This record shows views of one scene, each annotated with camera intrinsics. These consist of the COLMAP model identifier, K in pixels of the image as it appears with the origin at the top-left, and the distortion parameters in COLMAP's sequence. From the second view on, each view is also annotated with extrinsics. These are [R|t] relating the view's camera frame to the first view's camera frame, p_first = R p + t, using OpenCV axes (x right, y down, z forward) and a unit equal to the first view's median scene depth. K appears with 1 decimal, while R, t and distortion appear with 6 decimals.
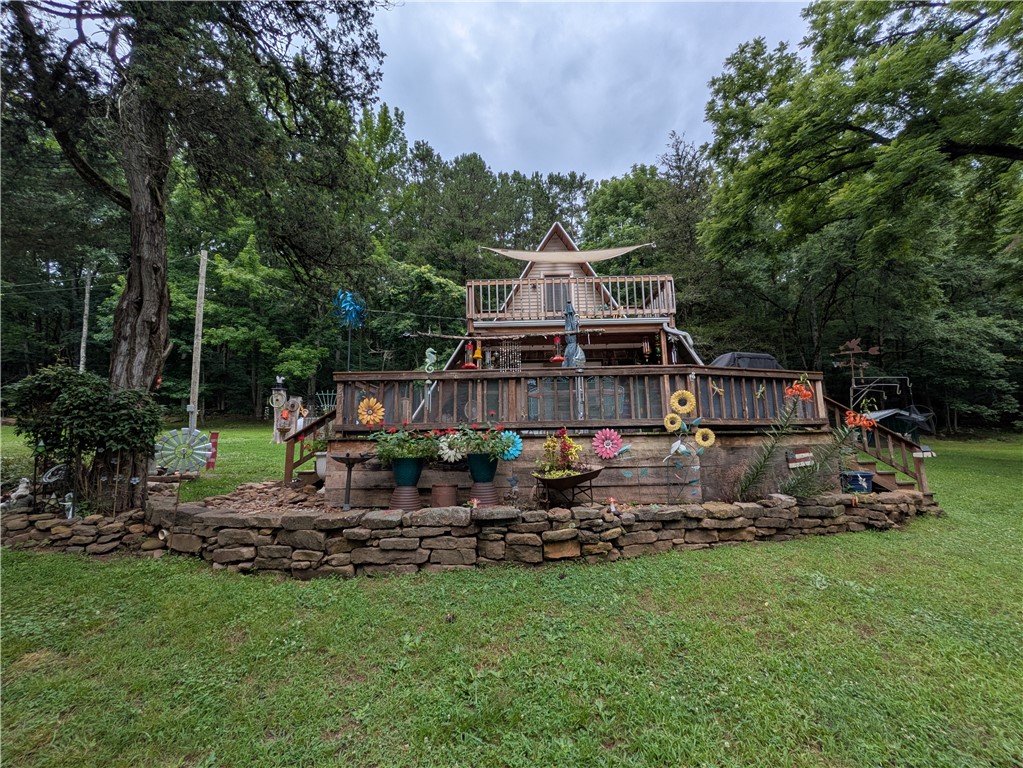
lens RADIAL K [[406.5, 0, 515.2], [0, 406.5, 385.6], [0, 0, 1]] dist [-0.000720, 0.000146]
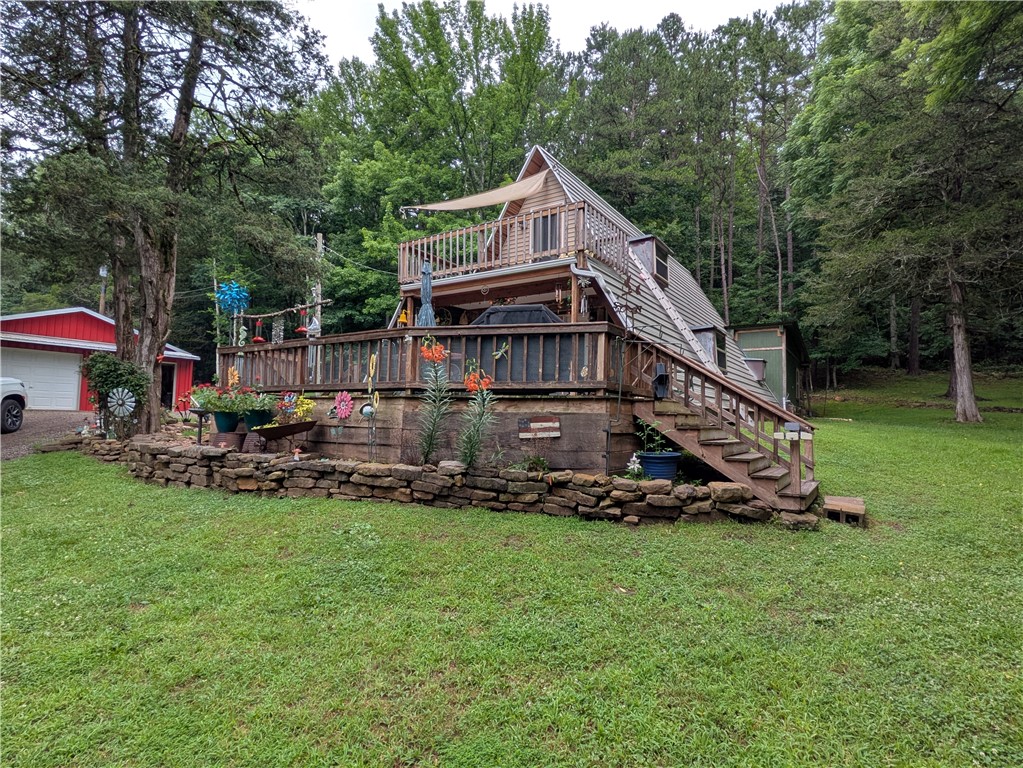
lens RADIAL K [[525.0, 0, 512.6], [0, 525.0, 385.5], [0, 0, 1]] dist [-0.000987, -0.000249]
pose [[0.847054, 0.002376, -0.531502, 1.290565], [0.046221, 0.995872, 0.078114, 0.000906], [0.529493, -0.090734, 0.843448, 0.049746]]
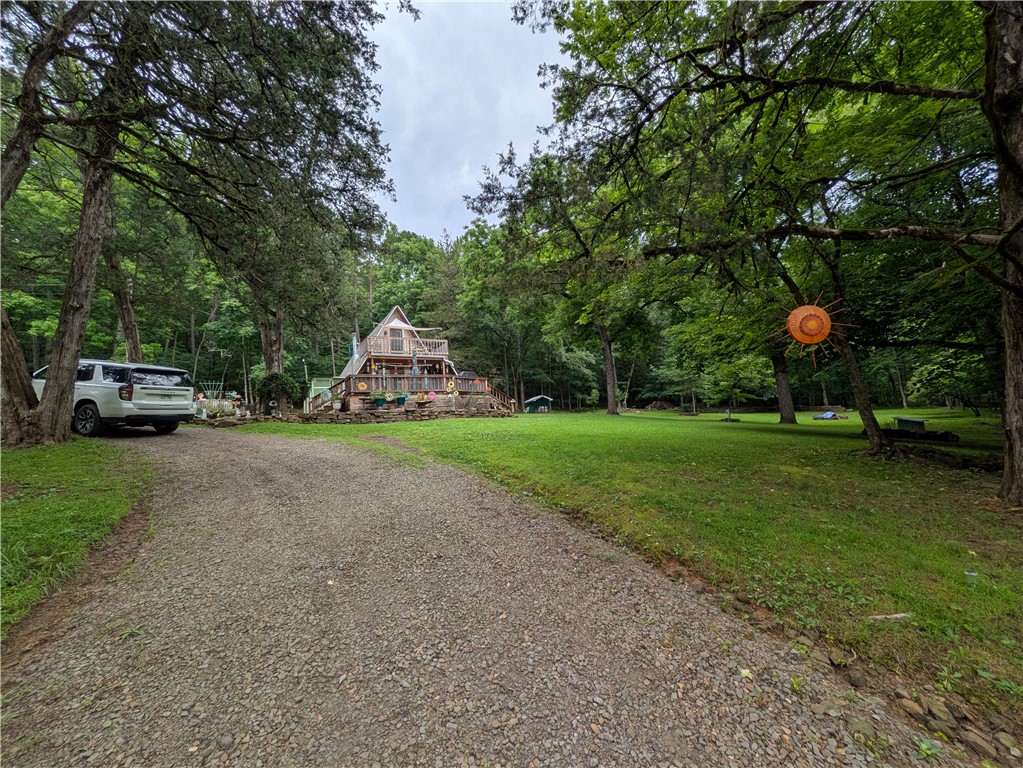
lens RADIAL K [[406.5, 0, 513.1], [0, 406.5, 383.8], [0, 0, 1]] dist [-0.000720, 0.000146]
pose [[0.847064, 0.015954, 0.531252, -1.063699], [-0.016787, 0.999854, -0.003259, 0.032089], [-0.531226, -0.006157, 0.847208, -2.409825]]
